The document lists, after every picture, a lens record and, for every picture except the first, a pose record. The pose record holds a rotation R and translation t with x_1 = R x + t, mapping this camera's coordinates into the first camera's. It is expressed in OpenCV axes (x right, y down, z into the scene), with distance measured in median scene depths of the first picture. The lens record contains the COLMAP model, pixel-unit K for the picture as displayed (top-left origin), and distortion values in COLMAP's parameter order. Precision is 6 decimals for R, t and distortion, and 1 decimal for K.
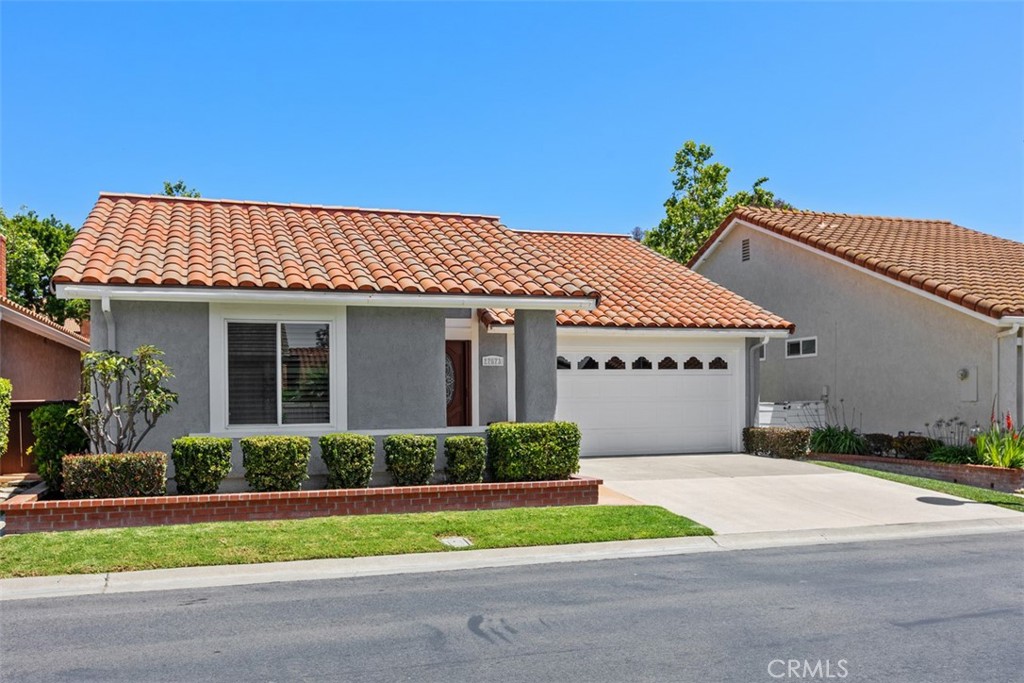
lens RADIAL K [[862.4, 0, 512.9], [0, 862.4, 343.1], [0, 0, 1]] dist [-0.003807, 0.006449]
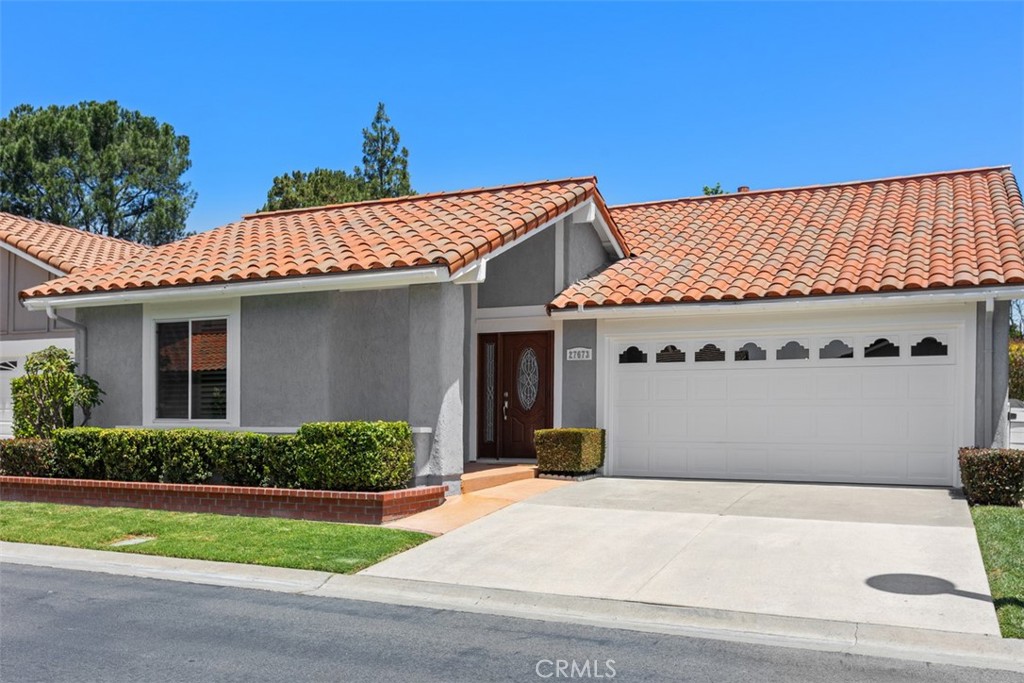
lens RADIAL K [[921.0, 0, 504.1], [0, 921.0, 365.8], [0, 0, 1]] dist [0.010393, -0.017346]
pose [[0.729537, -0.026058, -0.683445, 0.741458], [0.033134, 0.999447, -0.002737, 0.045183], [0.683138, -0.020648, 0.729997, 0.446969]]
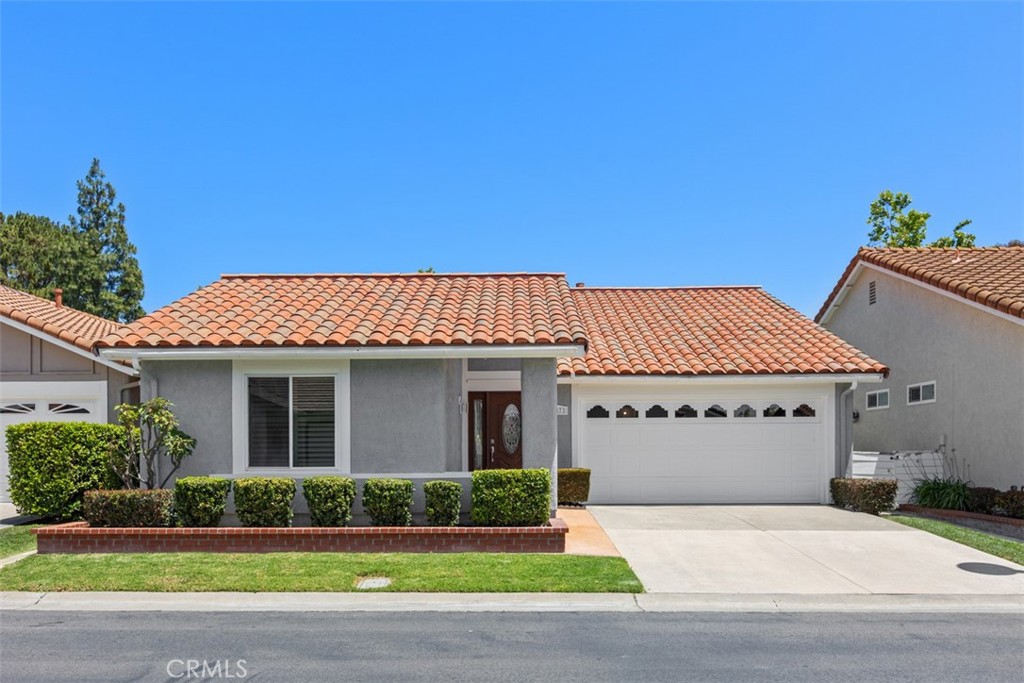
lens RADIAL K [[751.1, 0, 511.0], [0, 751.1, 398.1], [0, 0, 1]] dist [0.007263, -0.012073]
pose [[0.947172, -0.015848, -0.320335, 0.308438], [0.015157, 0.999874, -0.004652, 0.013194], [0.320369, -0.000449, 0.947293, 0.163940]]
